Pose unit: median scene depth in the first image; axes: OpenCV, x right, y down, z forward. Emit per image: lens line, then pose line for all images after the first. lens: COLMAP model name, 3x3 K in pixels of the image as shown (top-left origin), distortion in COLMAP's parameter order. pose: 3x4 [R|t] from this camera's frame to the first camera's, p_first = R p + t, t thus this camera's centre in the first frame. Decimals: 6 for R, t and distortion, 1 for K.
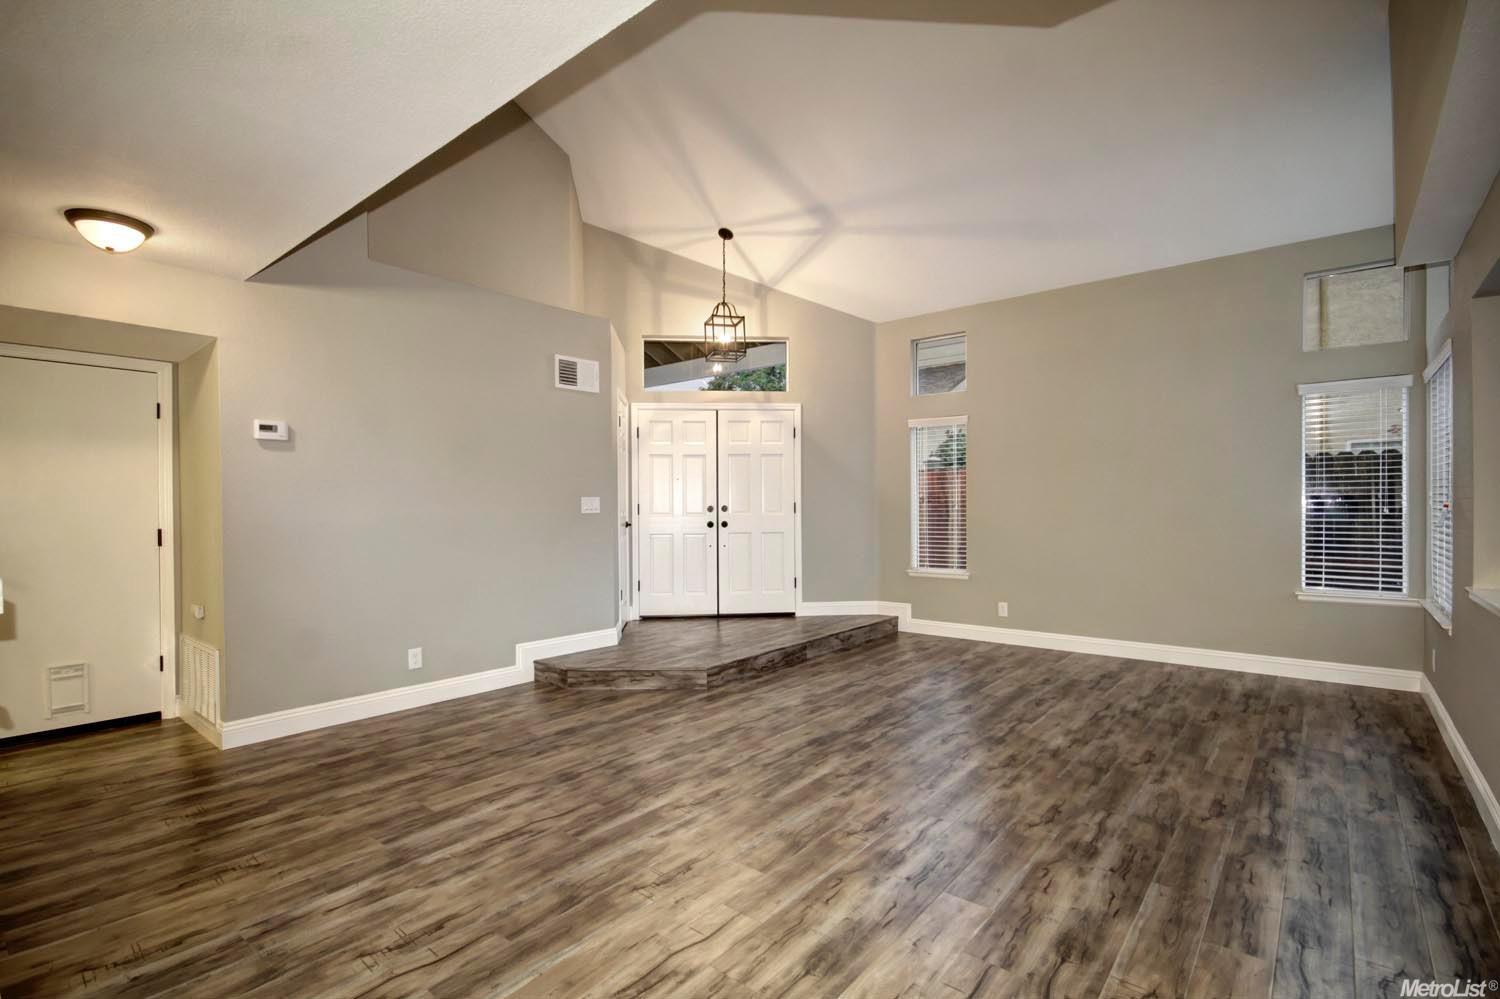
lens RADIAL K [[695.7, 0, 749.8], [0, 695.7, 511.0], [0, 0, 1]] dist [-0.011919, 0.000270]
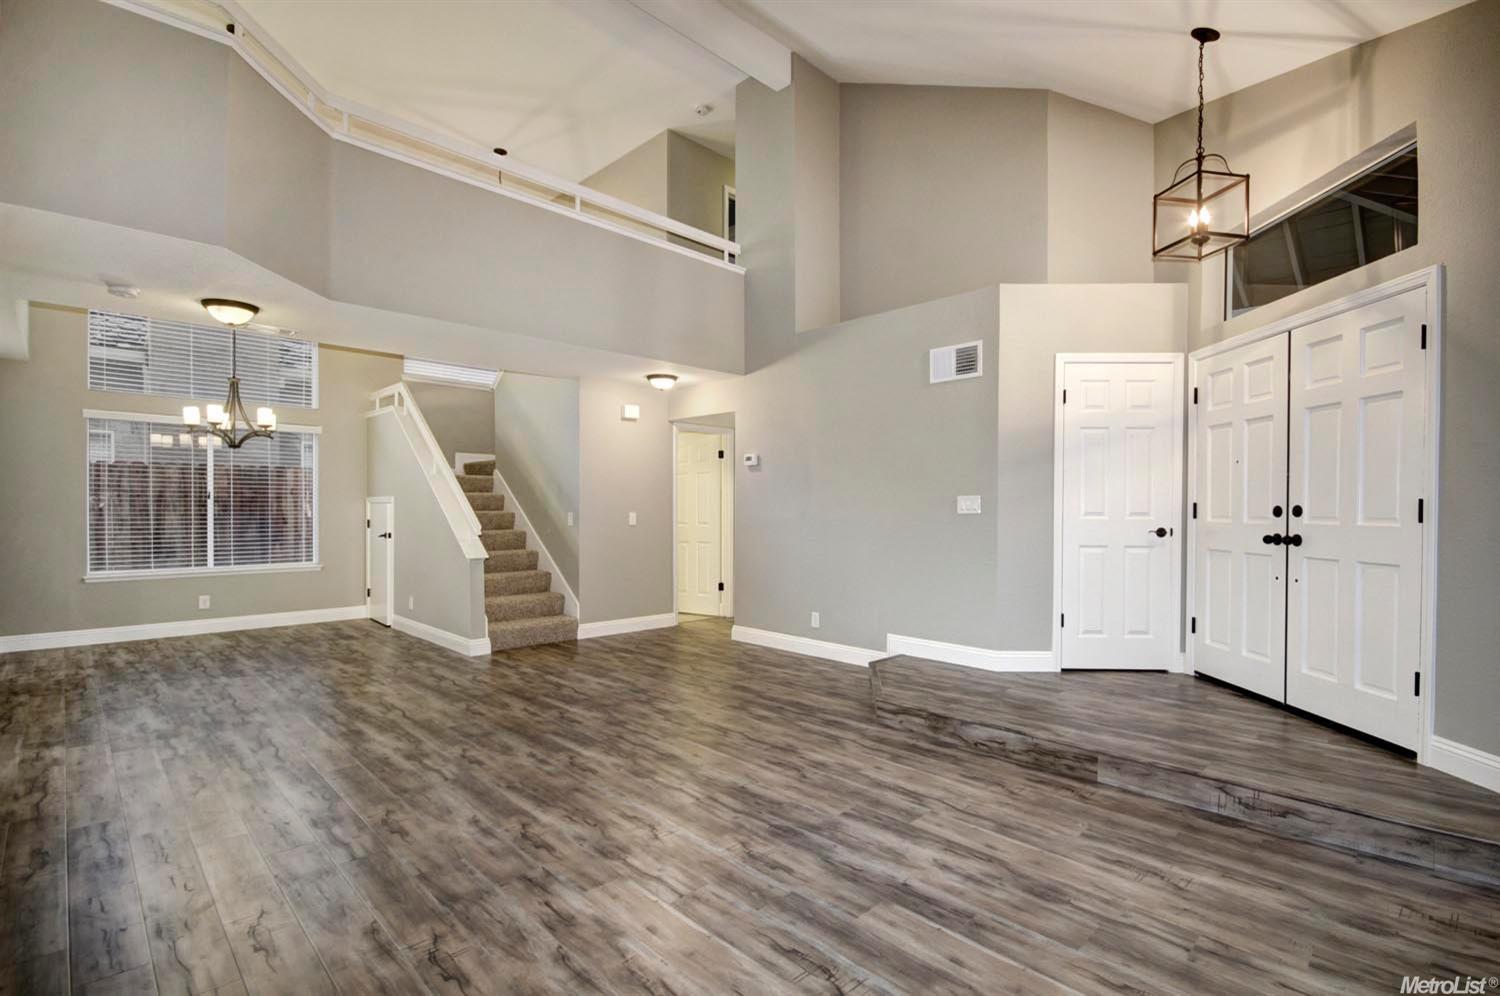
lens RADIAL K [[695.7, 0, 749.8], [0, 695.7, 509.5], [0, 0, 1]] dist [-0.011919, 0.000270]
pose [[-0.099701, 0.008878, -0.994978, 0.756252], [-0.008373, 0.999917, 0.009761, -0.008898], [0.994982, 0.009304, -0.099618, 0.894497]]
